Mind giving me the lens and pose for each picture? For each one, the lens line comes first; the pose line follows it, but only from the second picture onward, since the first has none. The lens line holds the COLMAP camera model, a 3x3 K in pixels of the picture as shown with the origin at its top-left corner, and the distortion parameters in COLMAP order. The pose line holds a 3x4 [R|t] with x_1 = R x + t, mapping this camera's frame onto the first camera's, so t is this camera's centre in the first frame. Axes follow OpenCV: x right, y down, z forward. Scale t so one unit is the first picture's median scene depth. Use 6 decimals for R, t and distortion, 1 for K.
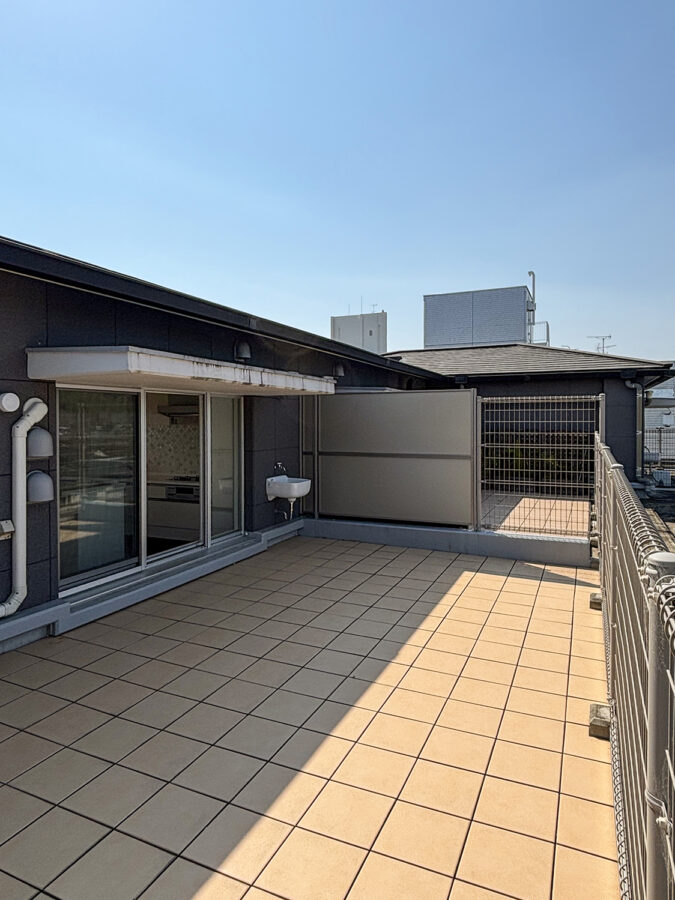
lens RADIAL K [[553.2, 0, 339.2], [0, 553.2, 445.4], [0, 0, 1]] dist [0.008103, 0.000229]
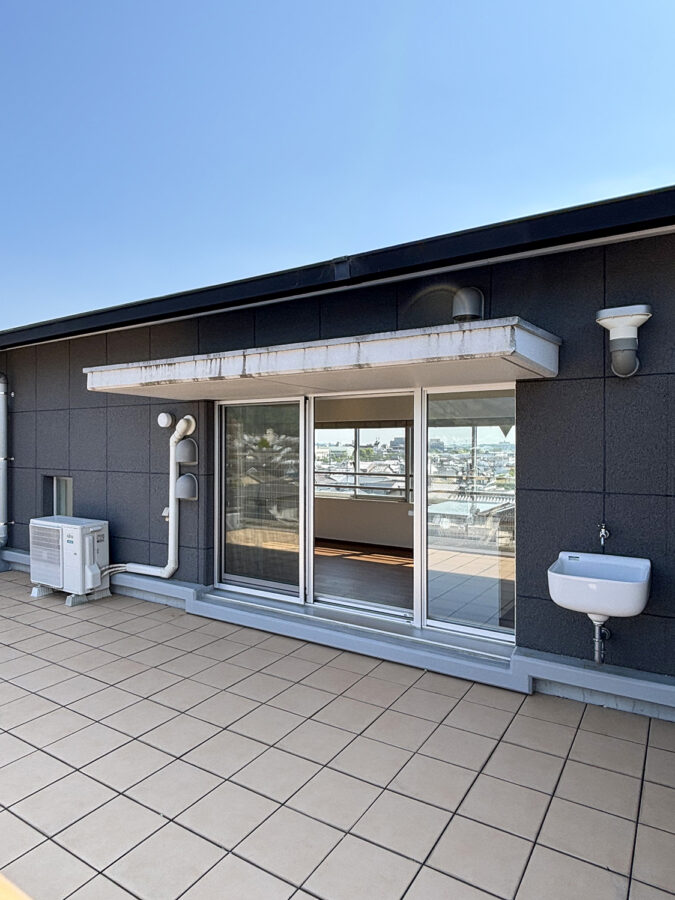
lens RADIAL K [[552.3, 0, 339.9], [0, 552.3, 451.5], [0, 0, 1]] dist [0.011090, -0.010055]
pose [[-0.148717, 0.014147, -0.988779, 0.566285], [-0.046279, 0.998703, 0.021249, -0.041061], [0.987796, 0.048920, -0.147869, 1.364940]]
